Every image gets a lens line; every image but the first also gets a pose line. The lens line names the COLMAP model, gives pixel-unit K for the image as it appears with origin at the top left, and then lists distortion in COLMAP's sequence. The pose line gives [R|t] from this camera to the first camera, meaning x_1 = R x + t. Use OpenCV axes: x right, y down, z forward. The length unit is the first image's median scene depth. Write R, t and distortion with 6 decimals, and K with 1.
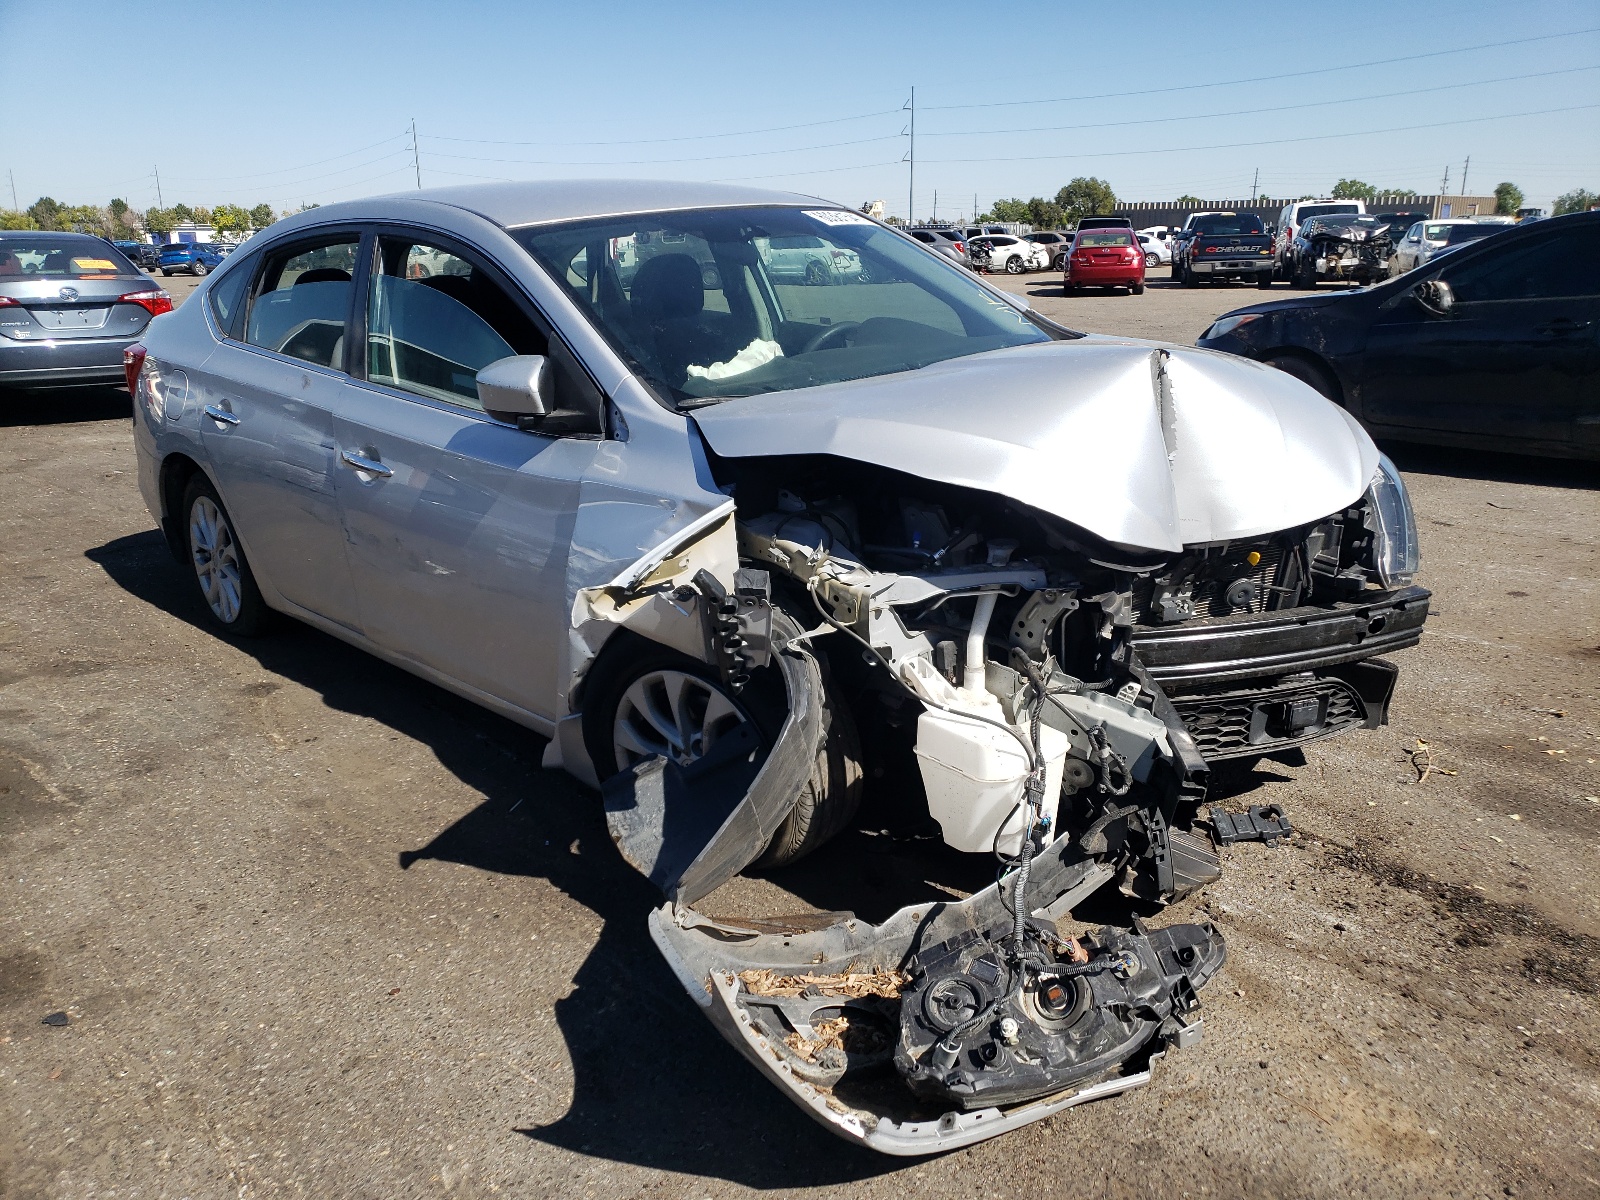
lens RADIAL K [[1212.0, 0, 800.7], [0, 1212.0, 583.3], [0, 0, 1]] dist [0.024589, -0.007165]
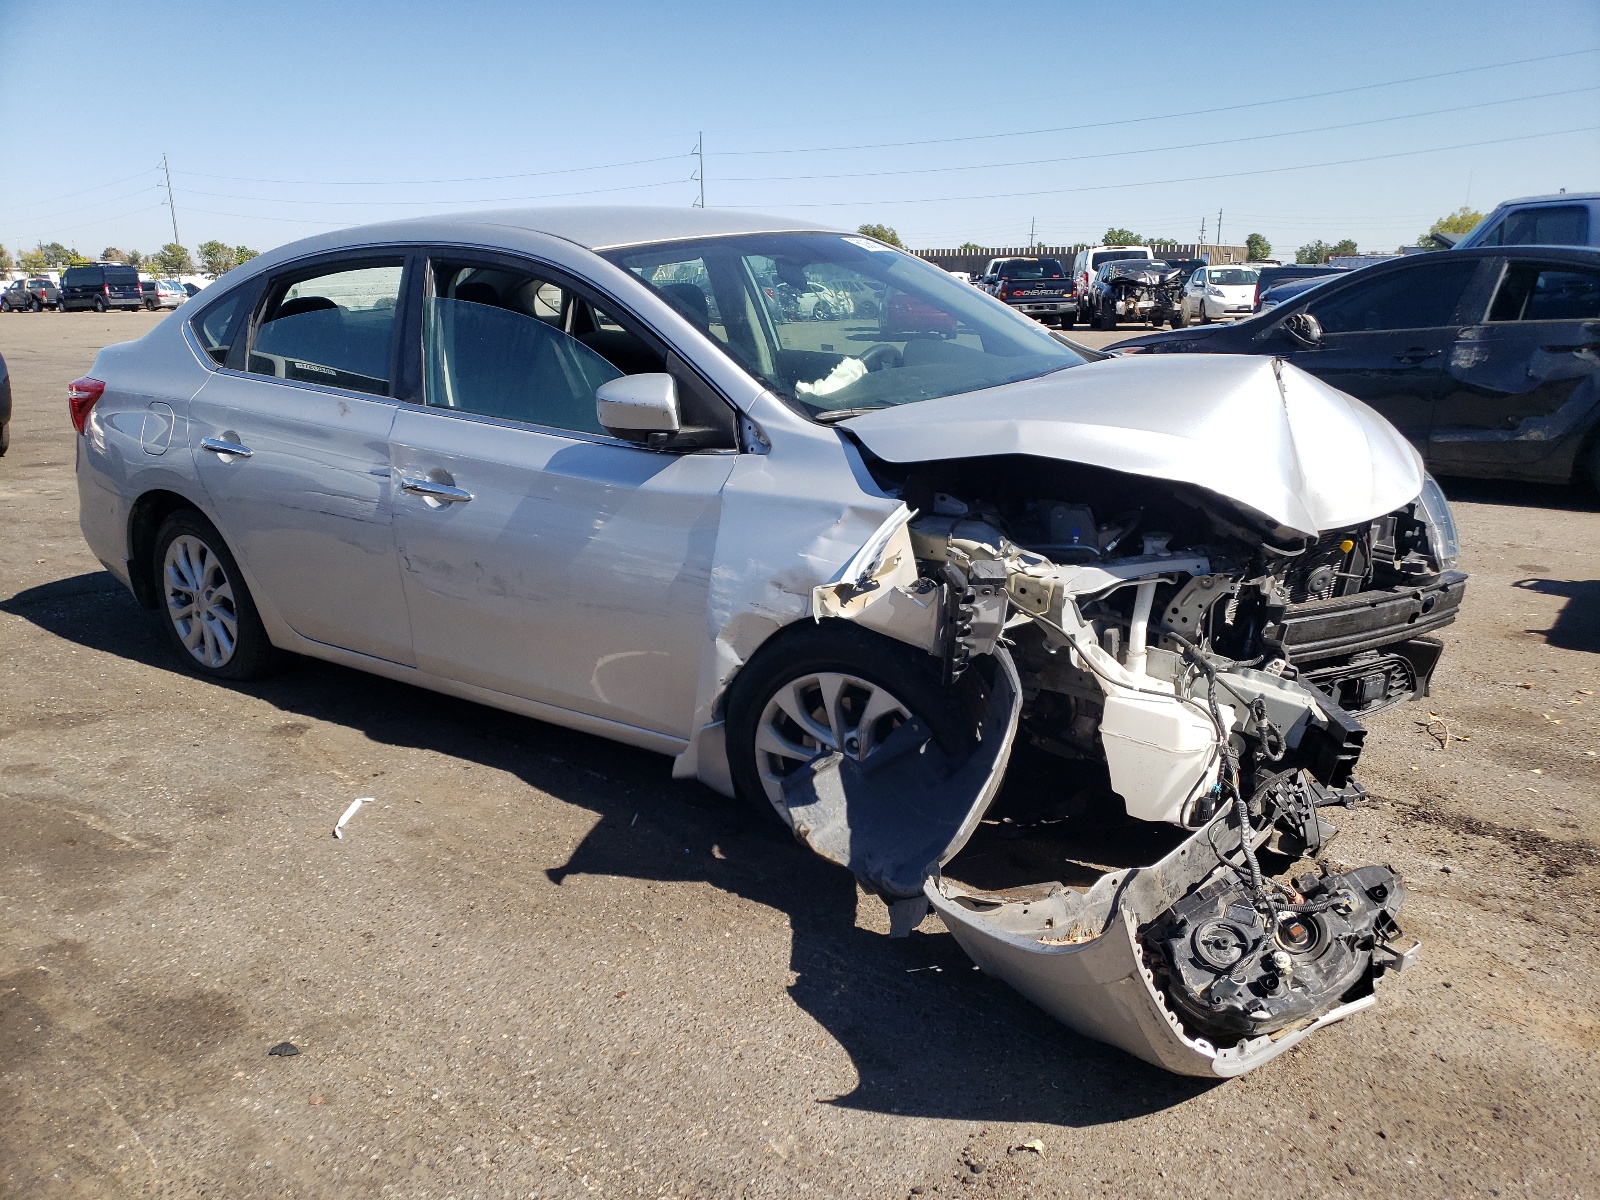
lens RADIAL K [[1210.9, 0, 797.5], [0, 1210.9, 616.4], [0, 0, 1]] dist [0.034004, -0.018680]
pose [[0.987703, -0.039180, 0.151356, -0.279697], [0.040438, 0.999168, -0.005243, 0.027674], [-0.151025, 0.011299, 0.988465, -0.021667]]
